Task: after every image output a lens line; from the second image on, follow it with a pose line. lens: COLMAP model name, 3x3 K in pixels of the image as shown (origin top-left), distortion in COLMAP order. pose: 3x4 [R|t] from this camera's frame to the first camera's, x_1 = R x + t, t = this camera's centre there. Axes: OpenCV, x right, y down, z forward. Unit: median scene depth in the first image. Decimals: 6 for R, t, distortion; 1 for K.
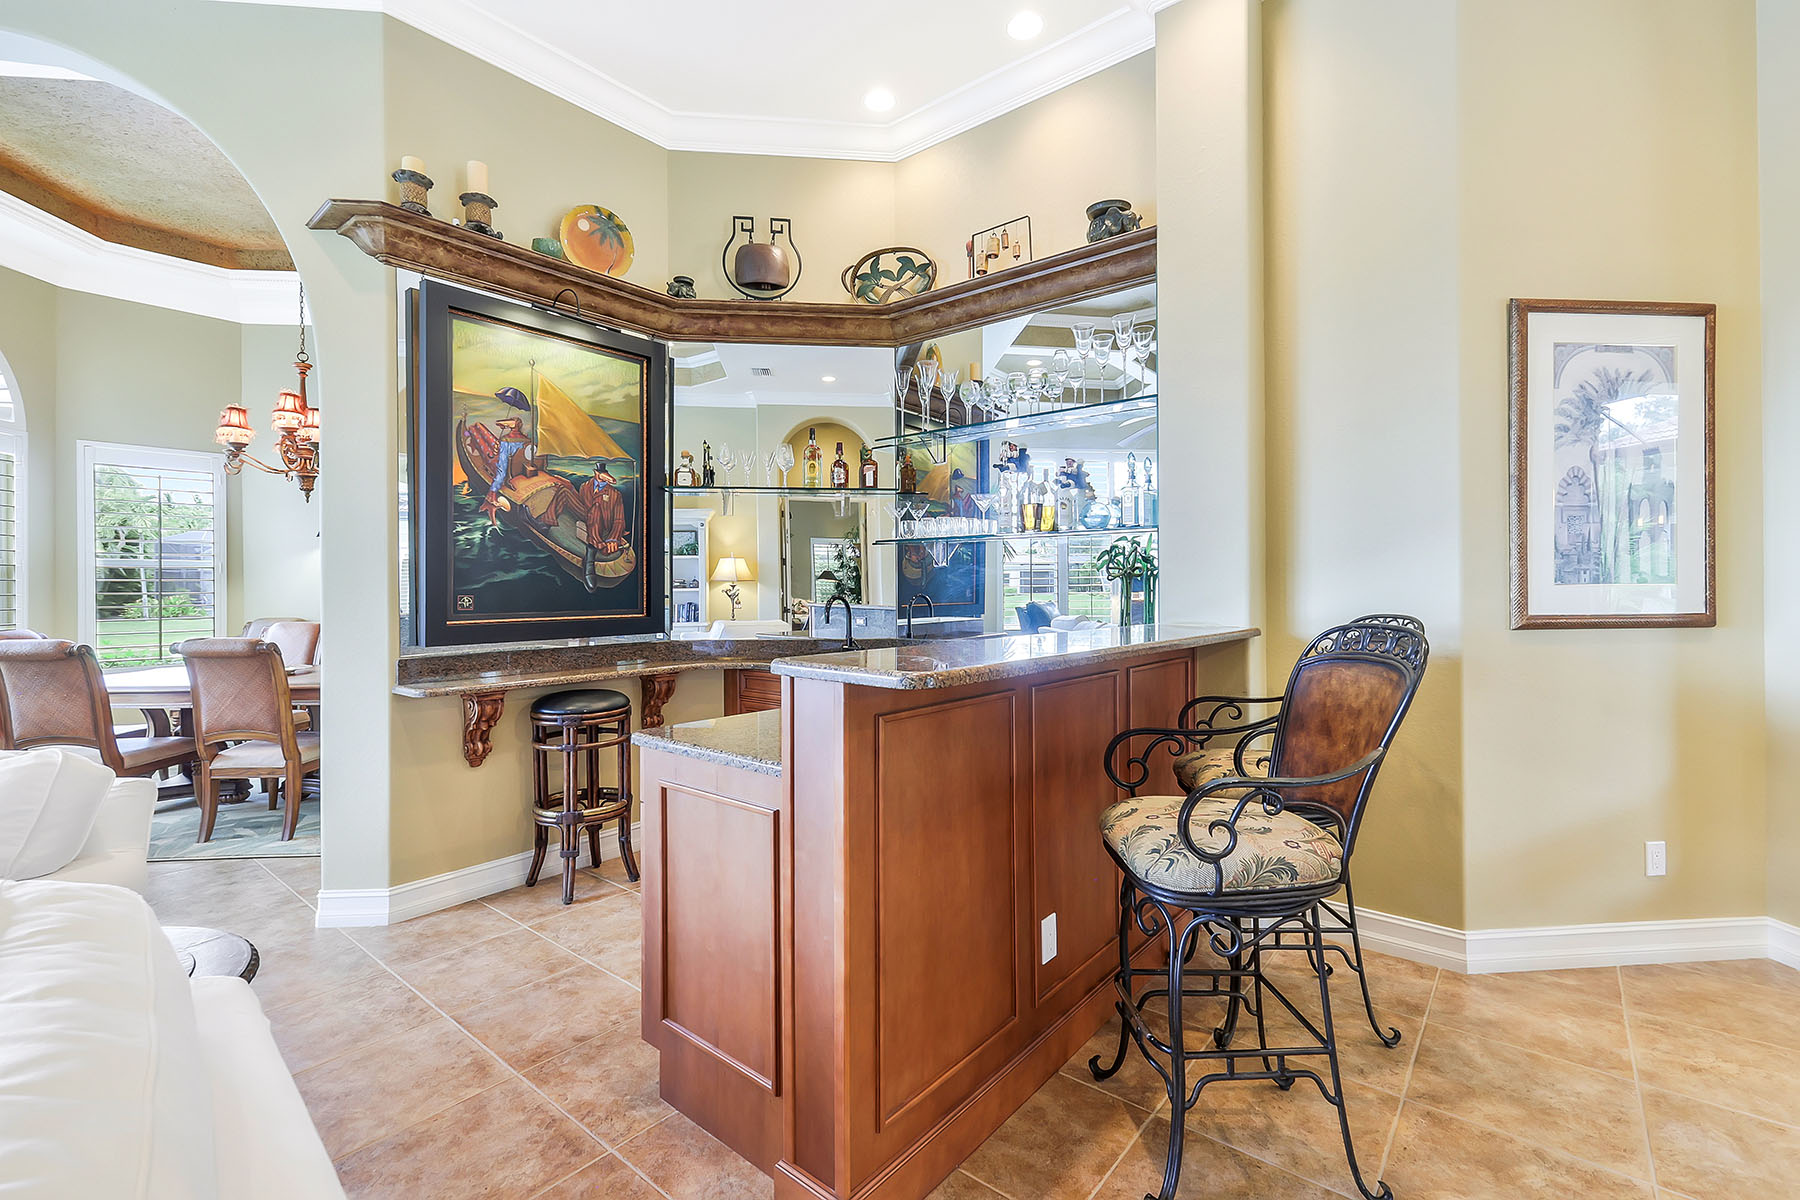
lens RADIAL K [[783.9, 0, 890.5], [0, 783.9, 584.5], [0, 0, 1]] dist [0.000528, -0.000139]
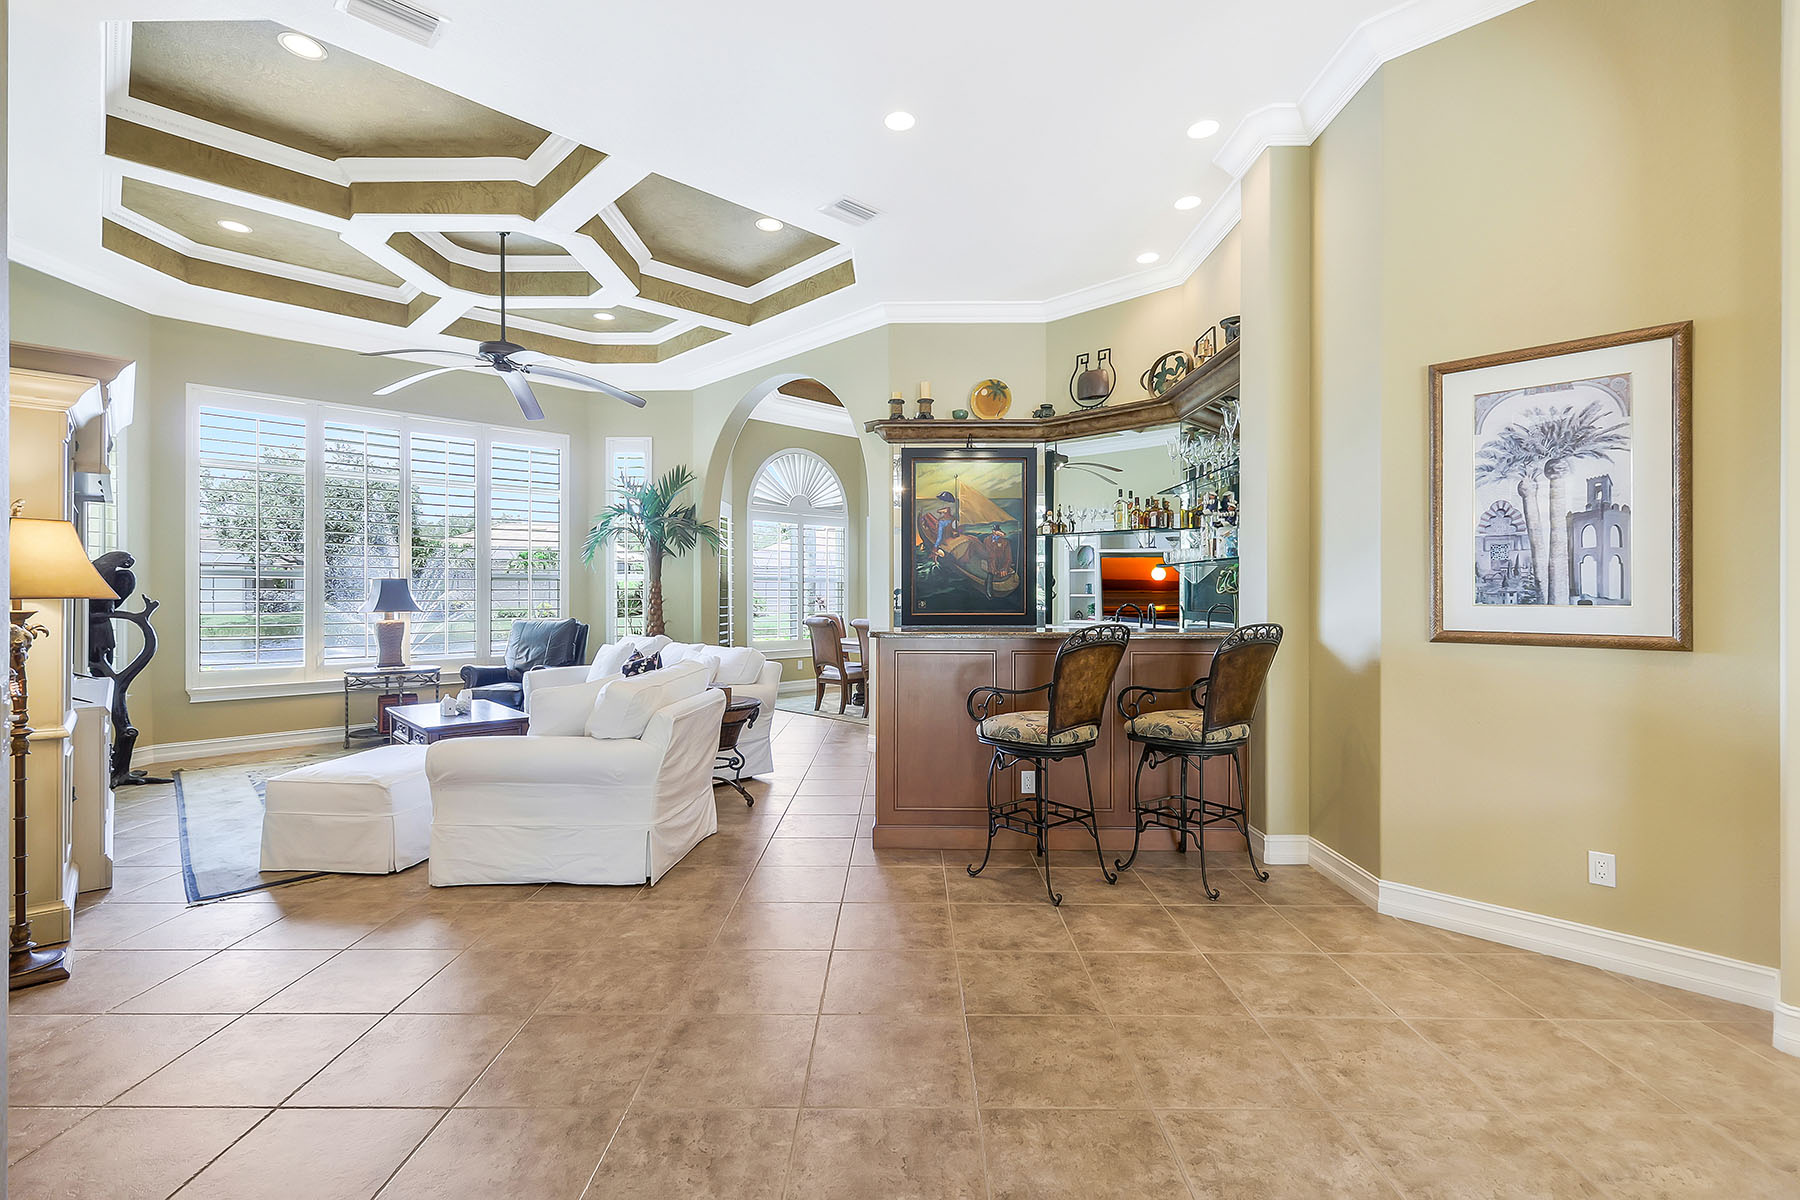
lens RADIAL K [[801.4, 0, 899.3], [0, 801.4, 592.1], [0, 0, 1]] dist [0.000096, -0.000152]
pose [[0.630356, 0.005438, -0.776287, 0.914086], [-0.000876, 0.999980, 0.006294, -0.018646], [0.776306, -0.003287, 0.630348, -0.298584]]
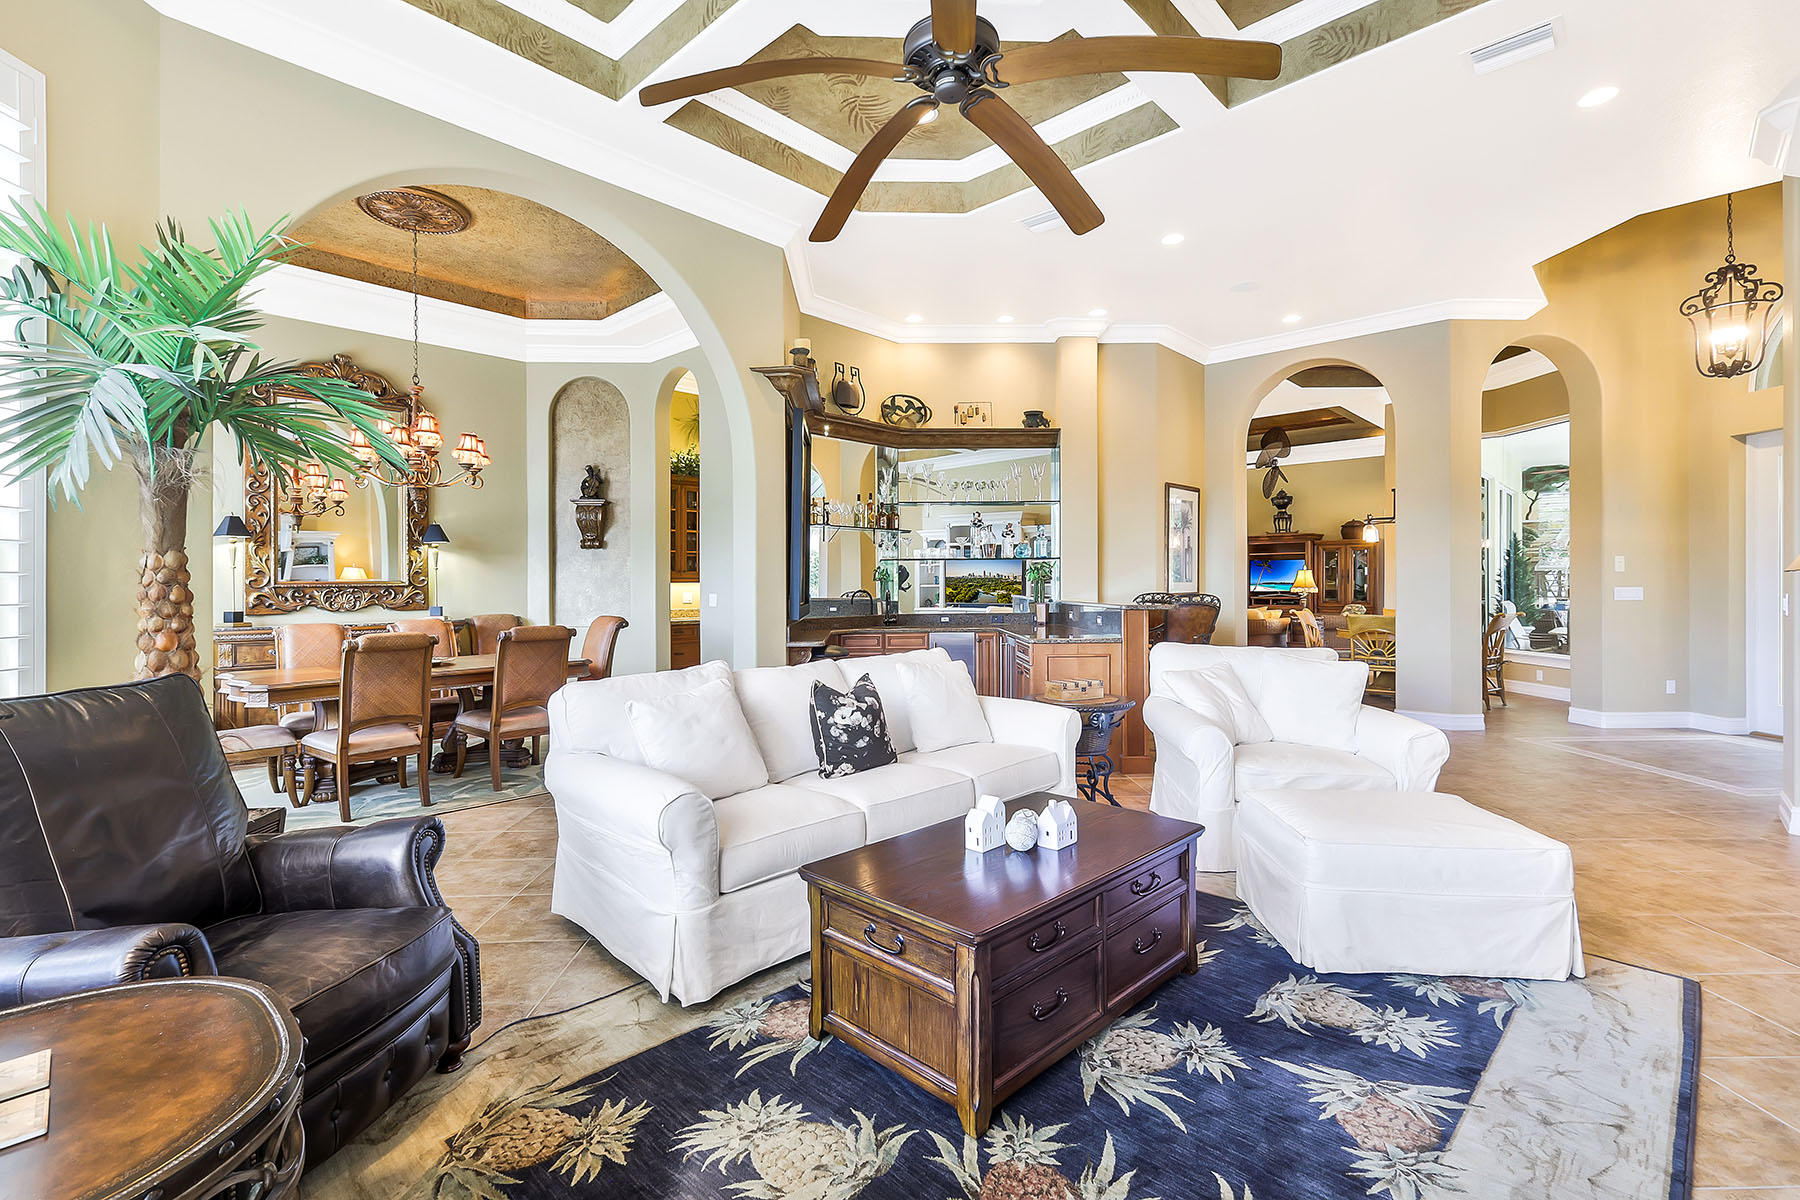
lens RADIAL K [[821.4, 0, 894.6], [0, 821.4, 589.7], [0, 0, 1]] dist [-0.000741, -0.000105]
pose [[0.751825, -0.008080, 0.659313, -1.433591], [0.003515, 0.999960, 0.008247, -0.001224], [-0.659353, -0.003883, 0.751823, -0.449862]]
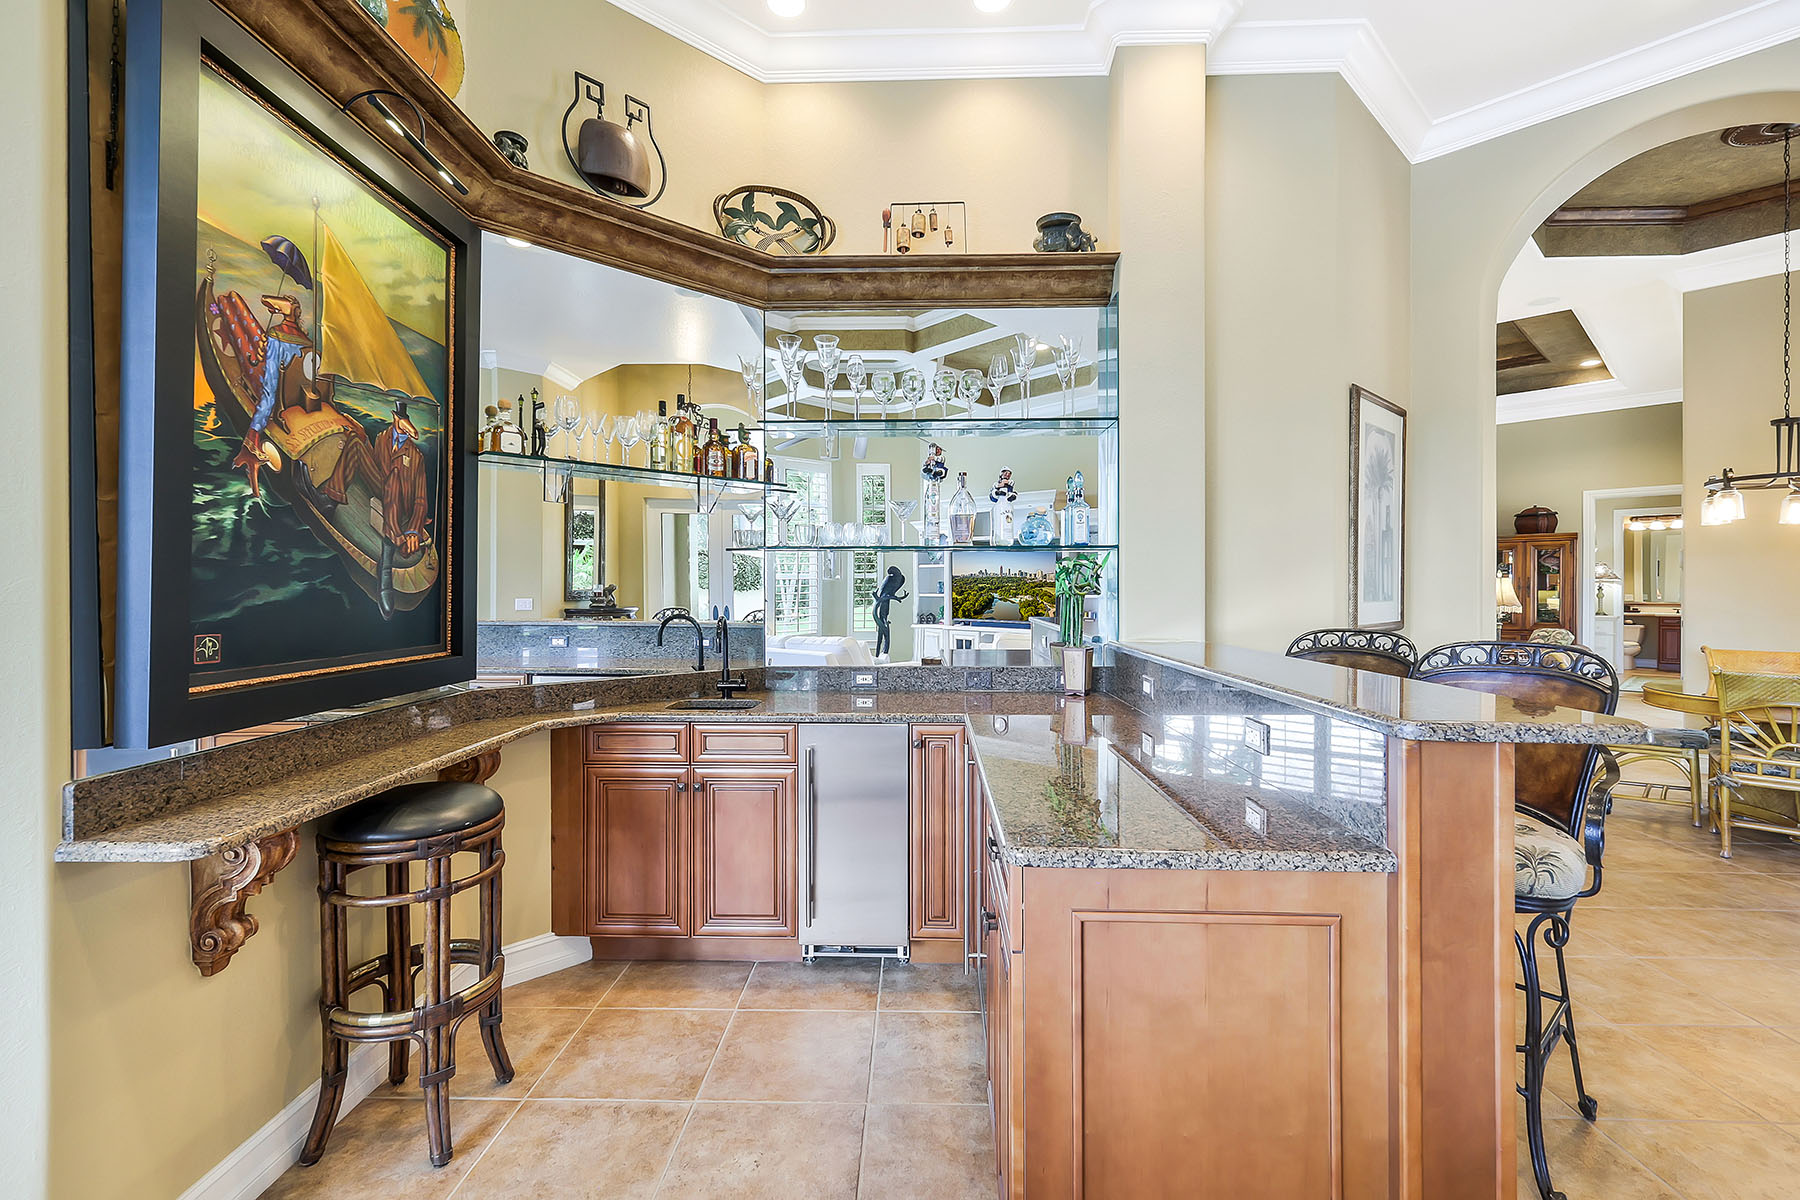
lens RADIAL K [[794.9, 0, 890.3], [0, 794.9, 587.8], [0, 0, 1]] dist [0.001497, 0.000746]
pose [[0.793168, 0.002715, 0.608997, -0.463490], [-0.002856, 0.999996, -0.000739, -0.014952], [-0.608997, -0.001153, 0.793172, 0.308837]]
